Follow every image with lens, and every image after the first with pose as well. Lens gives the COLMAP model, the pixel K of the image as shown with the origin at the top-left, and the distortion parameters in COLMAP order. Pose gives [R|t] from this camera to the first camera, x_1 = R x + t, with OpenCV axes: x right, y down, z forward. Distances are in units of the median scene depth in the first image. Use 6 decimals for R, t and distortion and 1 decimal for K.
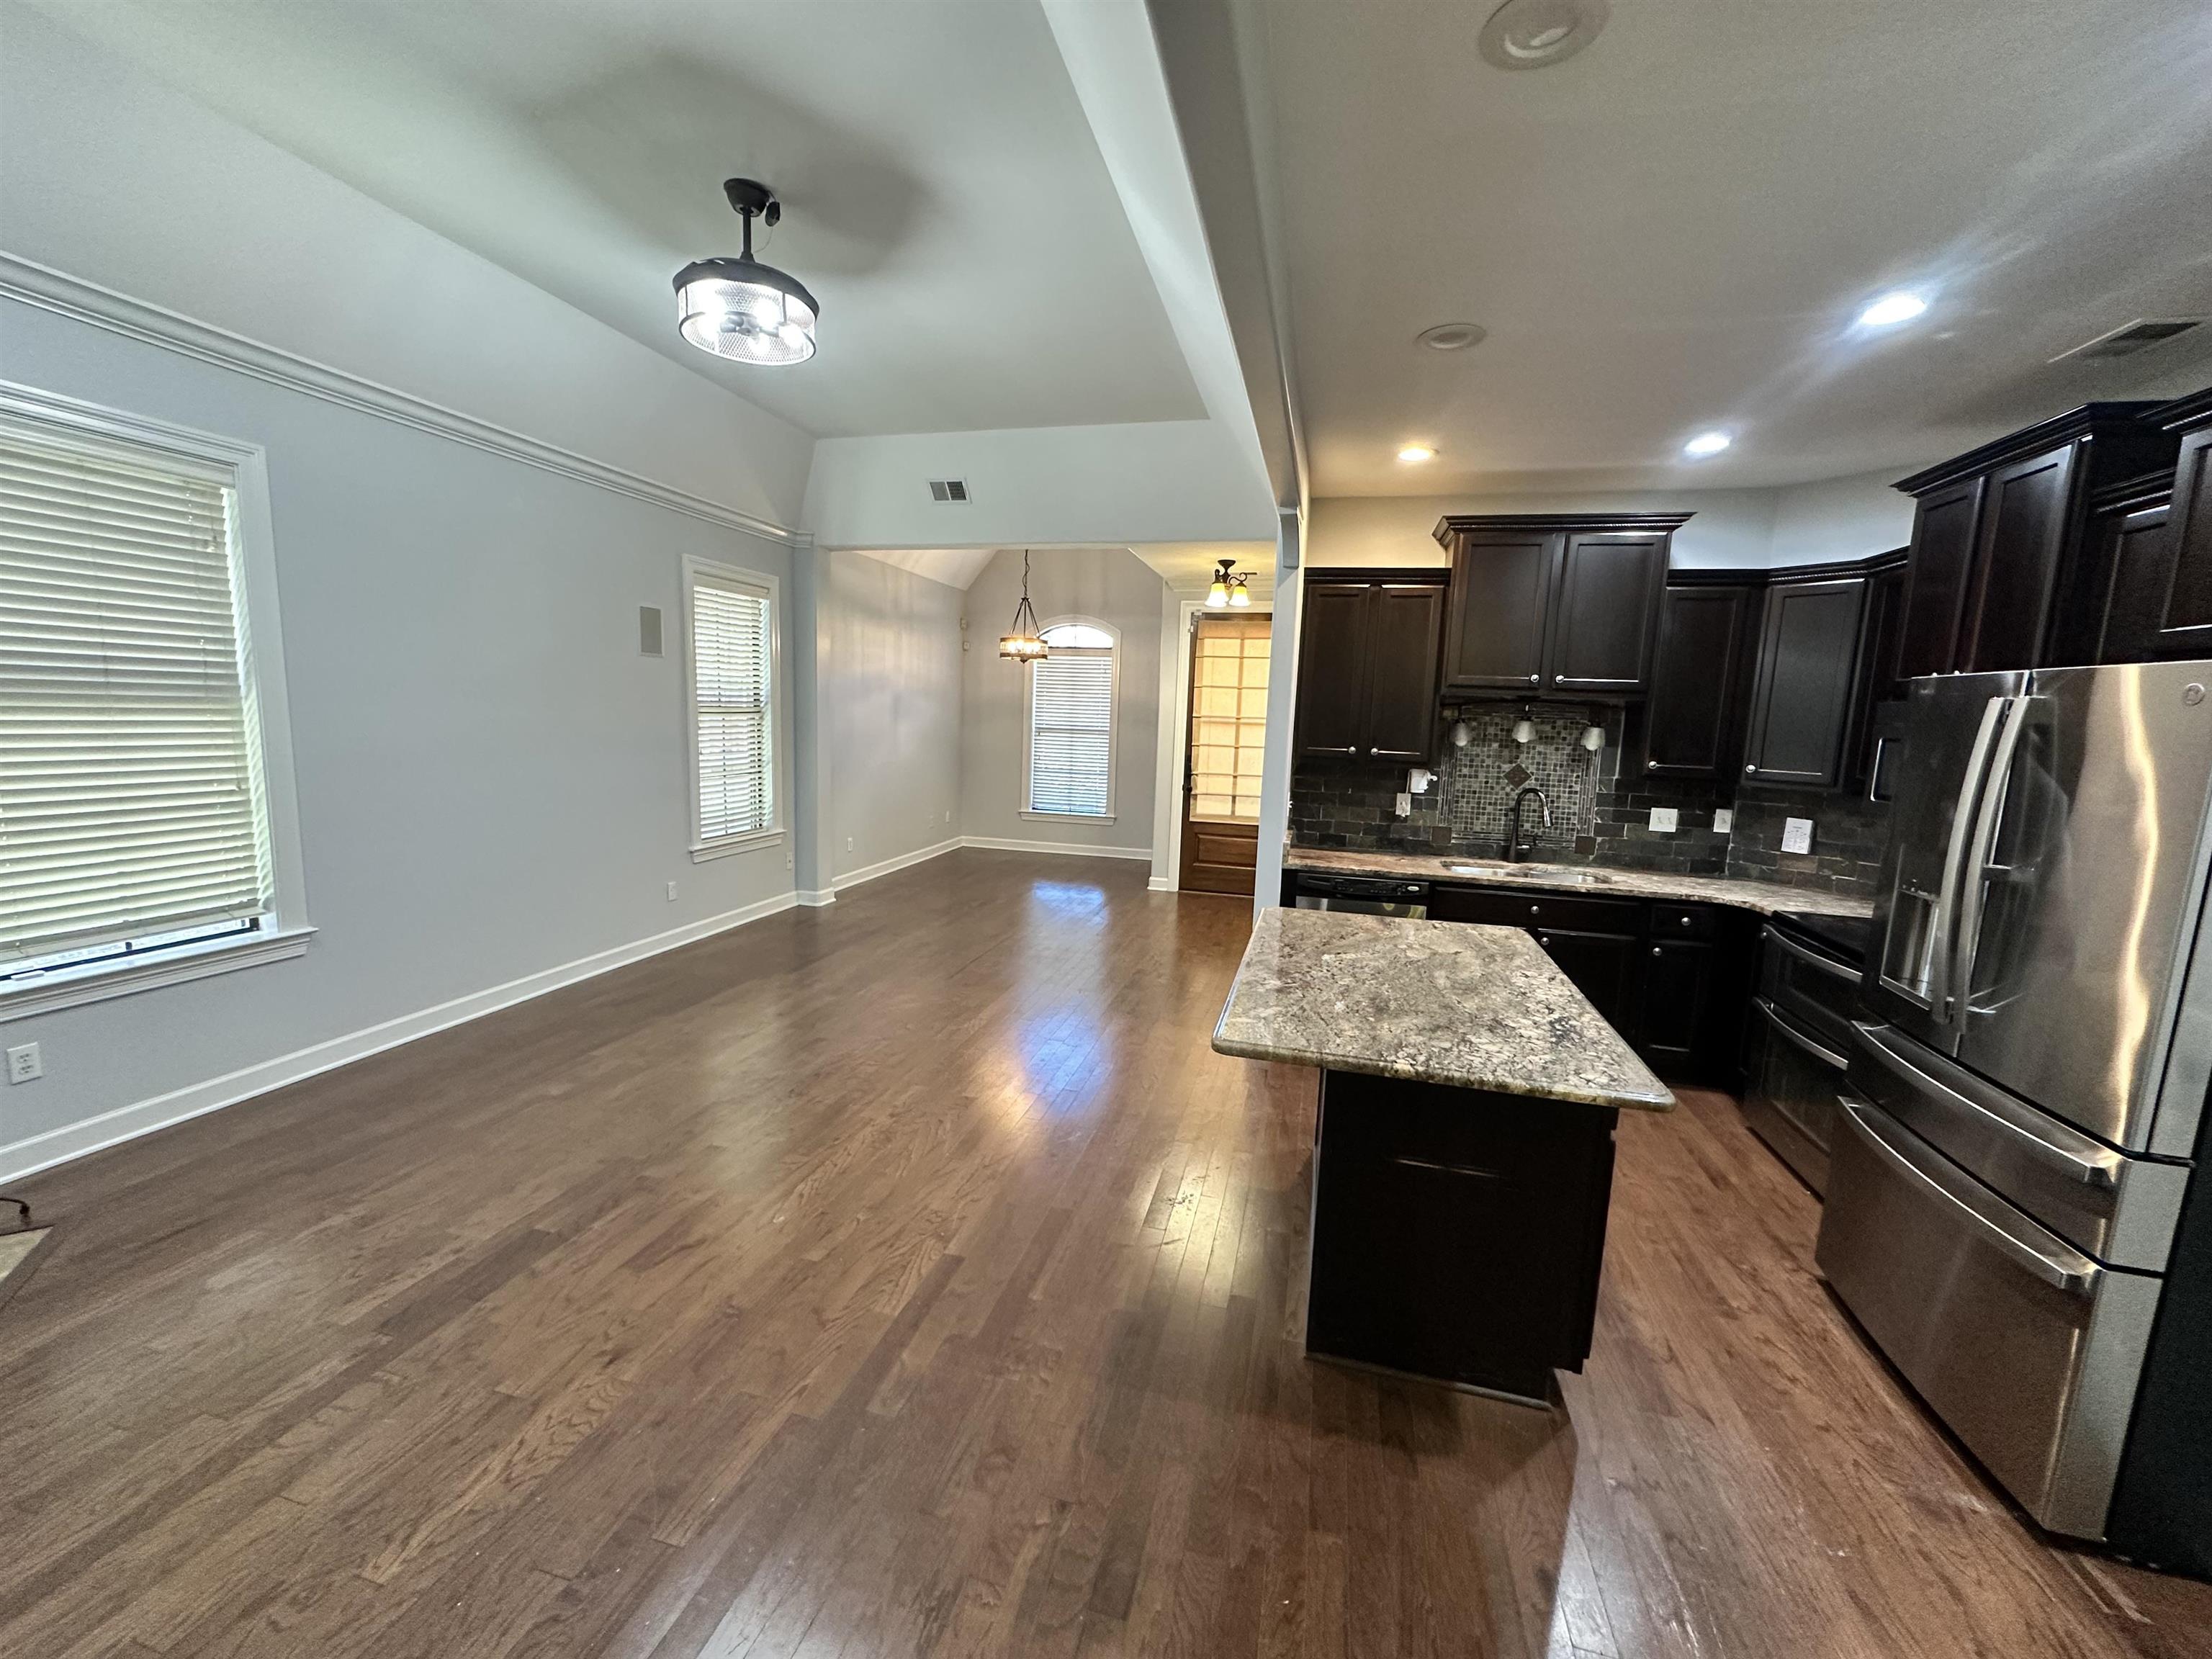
lens RADIAL K [[882.6, 0, 1106.2], [0, 882.6, 827.3], [0, 0, 1]] dist [0.000501, 0.000477]
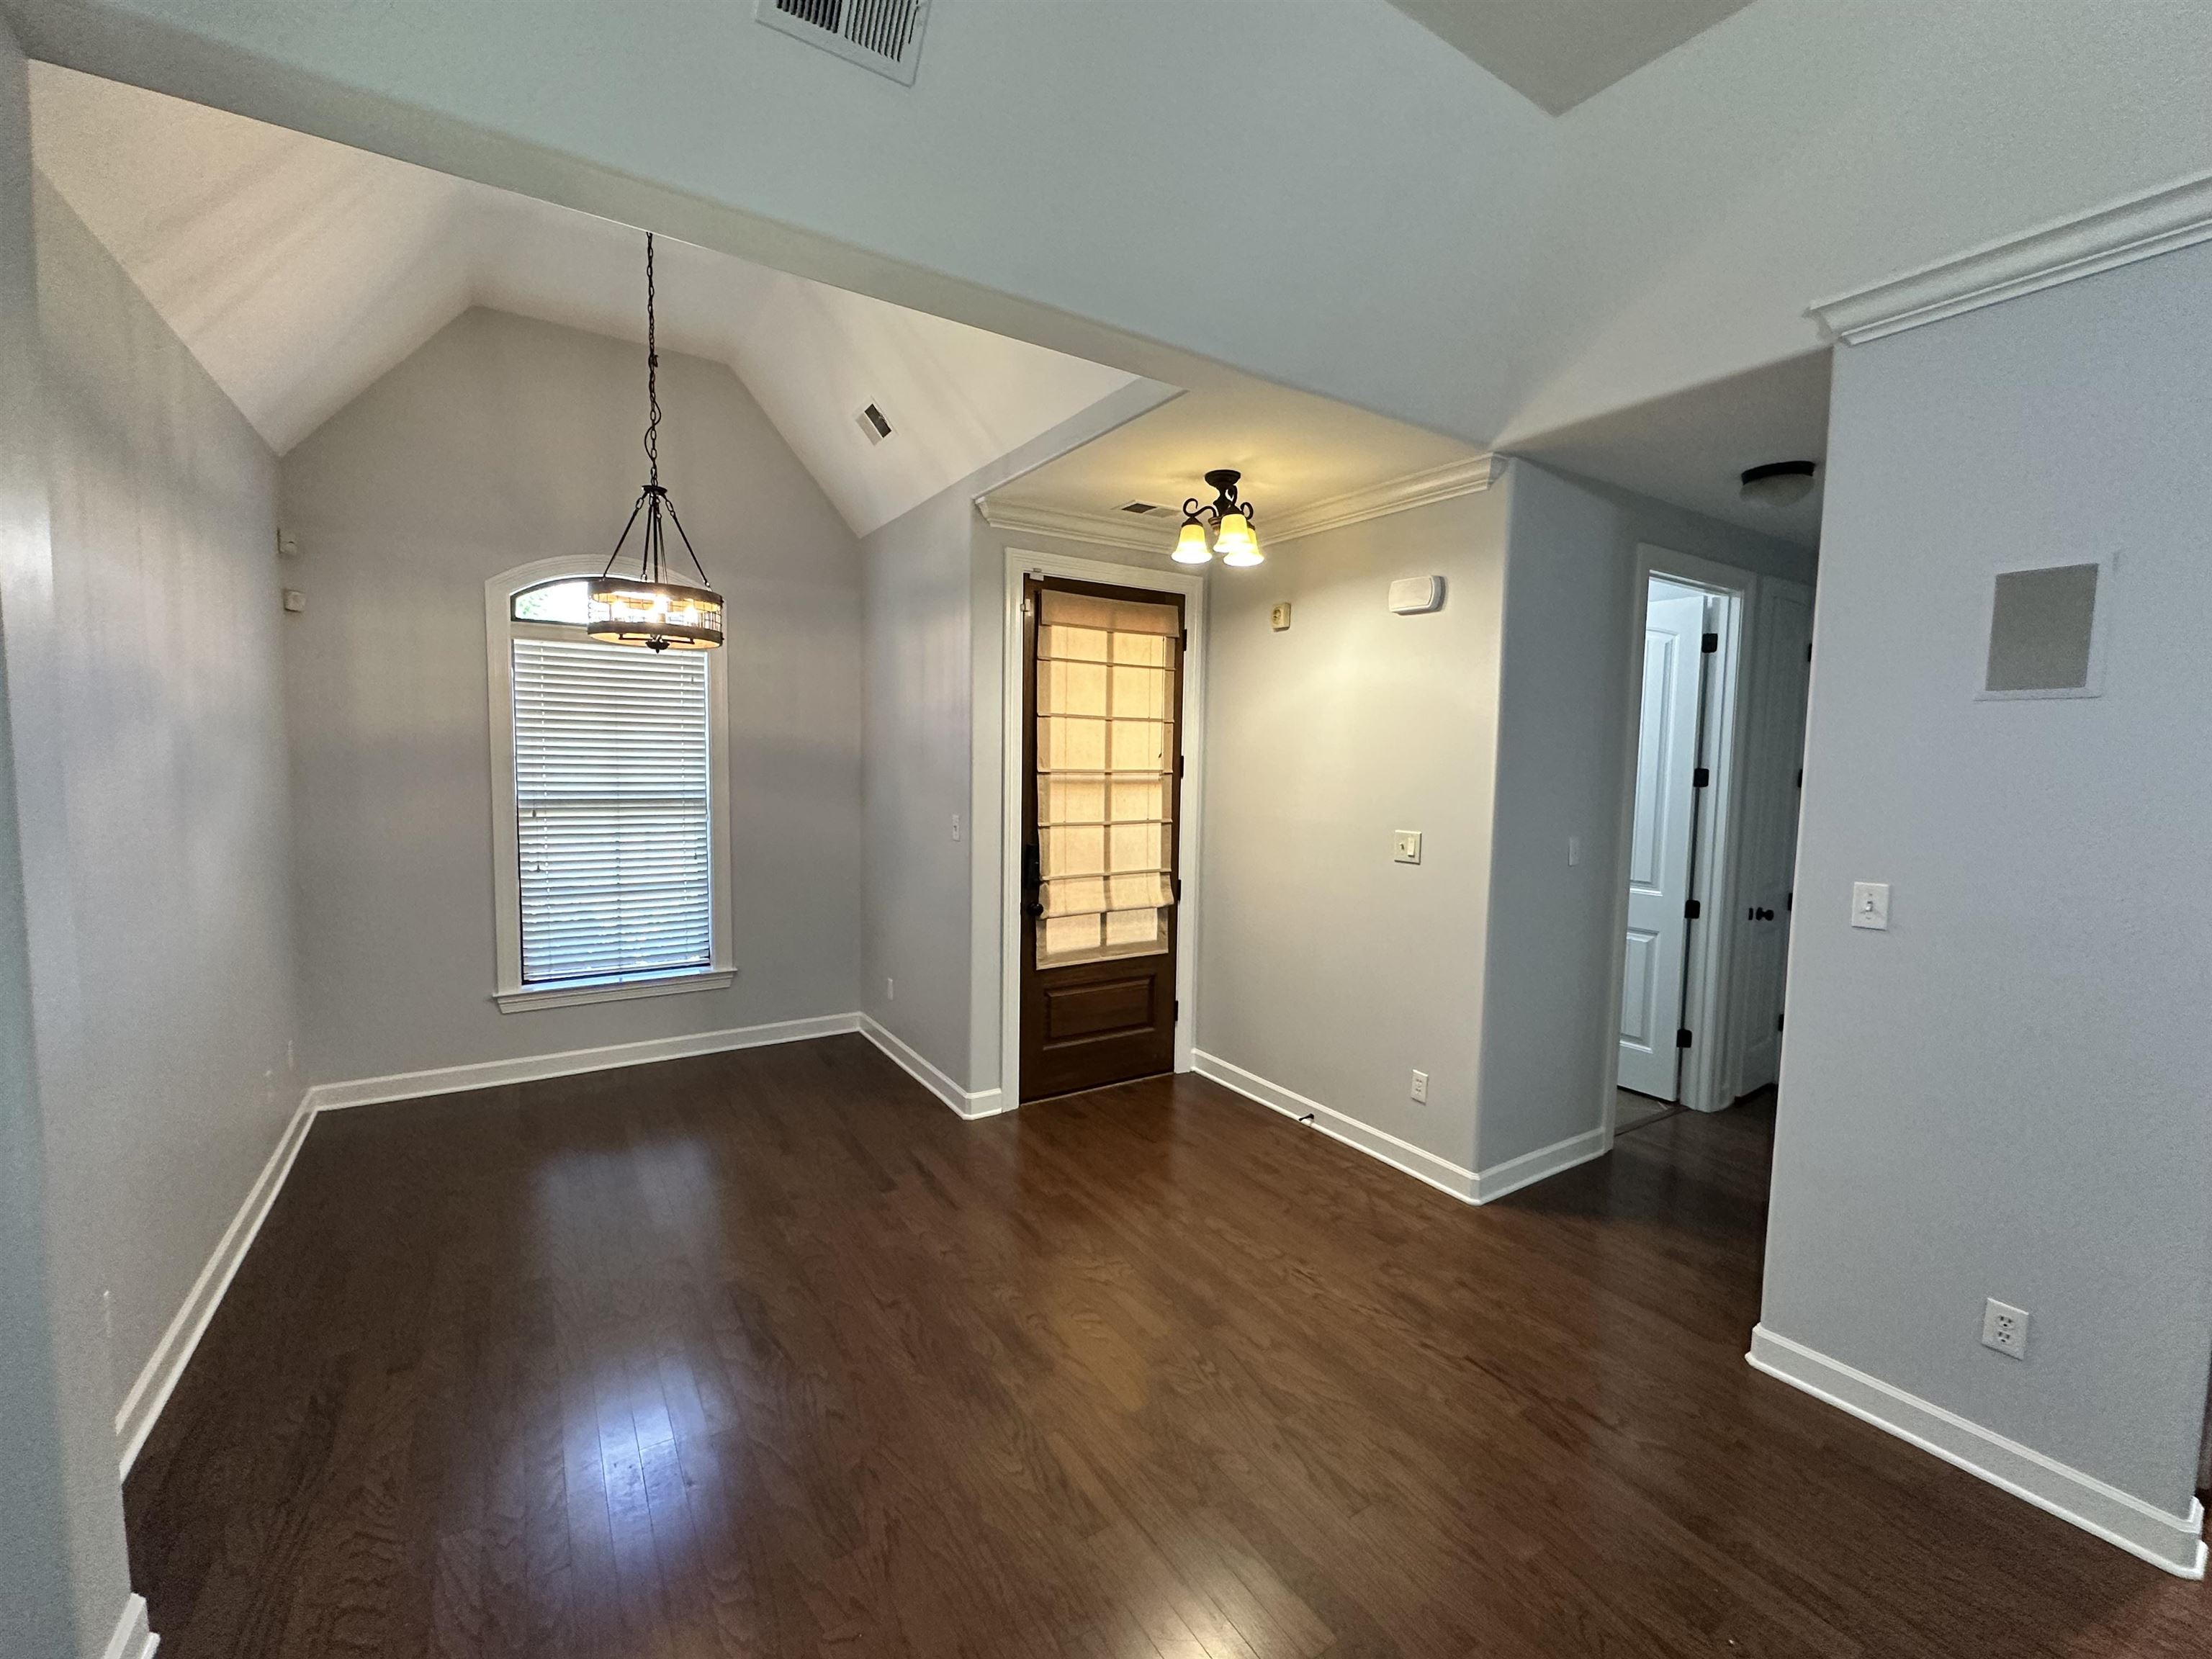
lens RADIAL K [[925.6, 0, 1104.8], [0, 925.6, 829.1], [0, 0, 1]] dist [0.000491, -0.000681]
pose [[0.686332, -0.078279, 0.723063, -0.274540], [0.100949, 0.994821, 0.011879, -0.094811], [-0.720248, 0.064840, 0.690680, 0.597444]]
